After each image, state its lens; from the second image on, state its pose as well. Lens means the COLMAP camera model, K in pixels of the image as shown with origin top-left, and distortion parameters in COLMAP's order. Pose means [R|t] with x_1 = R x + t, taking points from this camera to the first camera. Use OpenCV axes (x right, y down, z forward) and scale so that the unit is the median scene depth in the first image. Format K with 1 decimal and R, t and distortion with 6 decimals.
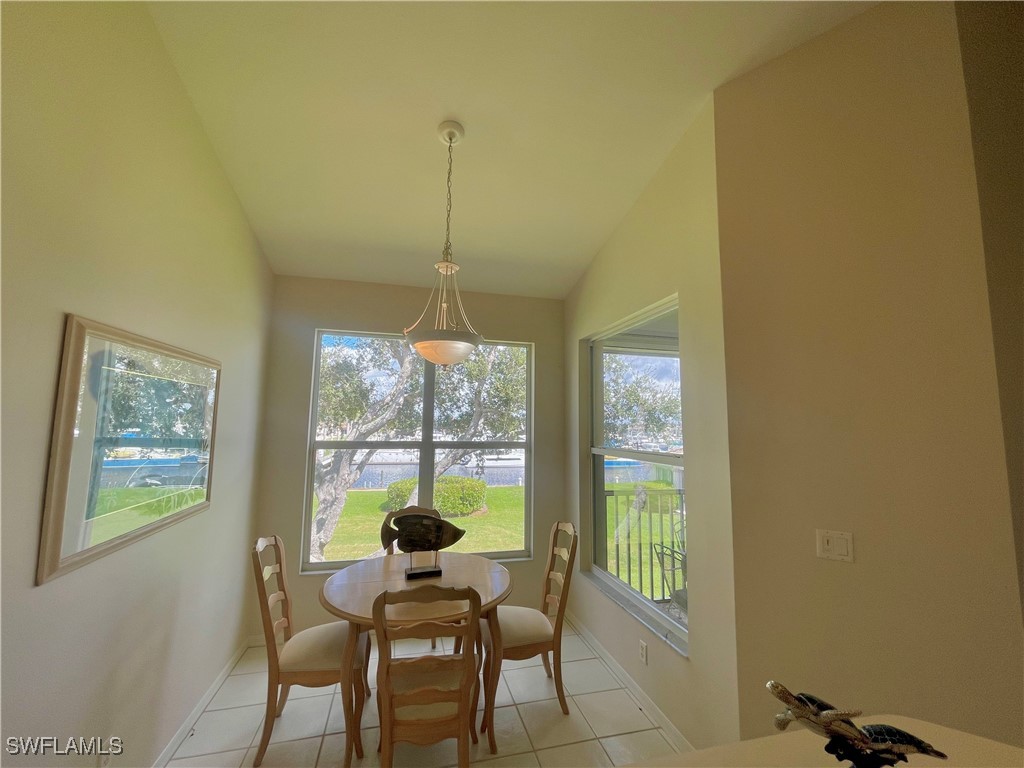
lens RADIAL K [[412.8, 0, 507.8], [0, 412.8, 383.3], [0, 0, 1]] dist [-0.000590, 0.000300]
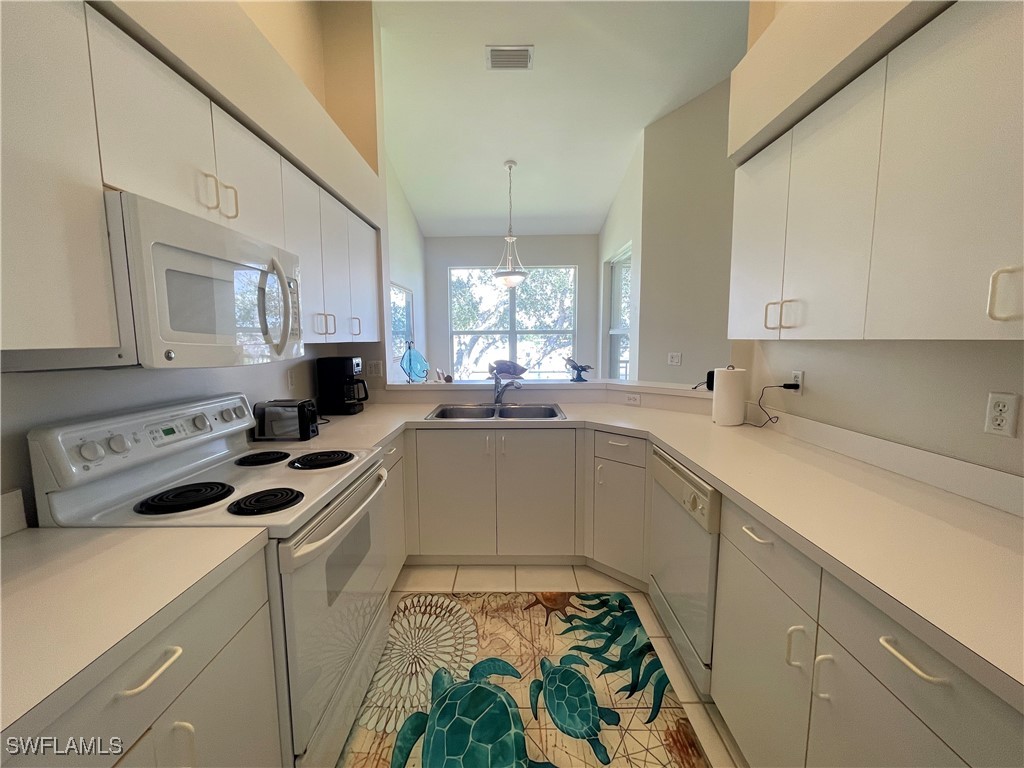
lens RADIAL K [[412.8, 0, 507.8], [0, 412.8, 383.3], [0, 0, 1]] dist [-0.000590, 0.000300]
pose [[0.967223, 0.007252, -0.253826, 0.218864], [0.046698, 0.977464, 0.205871, 0.003074], [0.249599, -0.210976, 0.945087, -0.663285]]
